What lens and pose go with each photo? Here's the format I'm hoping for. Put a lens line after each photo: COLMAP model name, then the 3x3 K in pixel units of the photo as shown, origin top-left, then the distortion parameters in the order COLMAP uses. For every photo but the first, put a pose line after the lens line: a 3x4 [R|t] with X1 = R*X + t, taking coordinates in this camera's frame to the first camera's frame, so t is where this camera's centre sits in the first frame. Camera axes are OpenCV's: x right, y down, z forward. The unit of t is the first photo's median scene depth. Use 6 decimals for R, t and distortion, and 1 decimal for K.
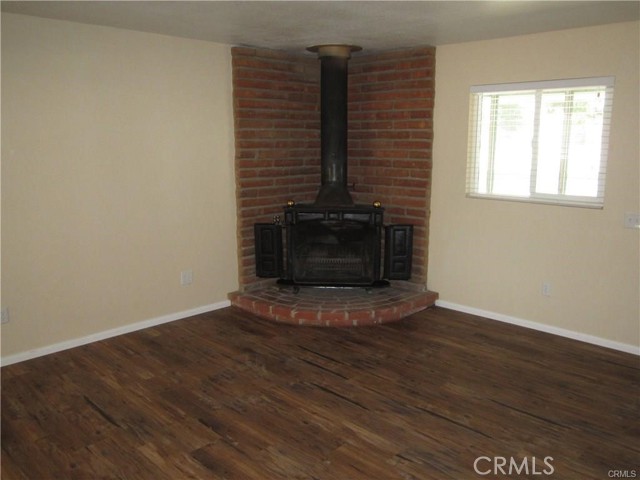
lens RADIAL K [[536.1, 0, 320.1], [0, 536.1, 239.9], [0, 0, 1]] dist [-0.030305, -0.000439]
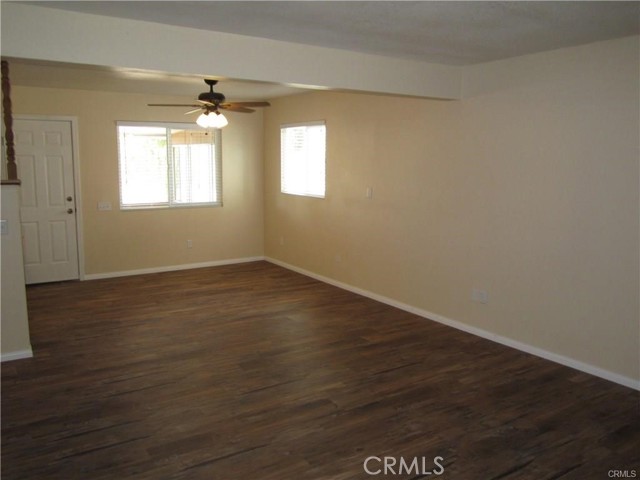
lens RADIAL K [[536.1, 0, 319.7], [0, 536.1, 239.7], [0, 0, 1]] dist [-0.030305, -0.000439]
pose [[-0.208755, 0.145846, -0.967032, 0.728754], [-0.186769, 0.964672, 0.185809, -0.159545], [0.959968, 0.219400, -0.174141, 0.856322]]
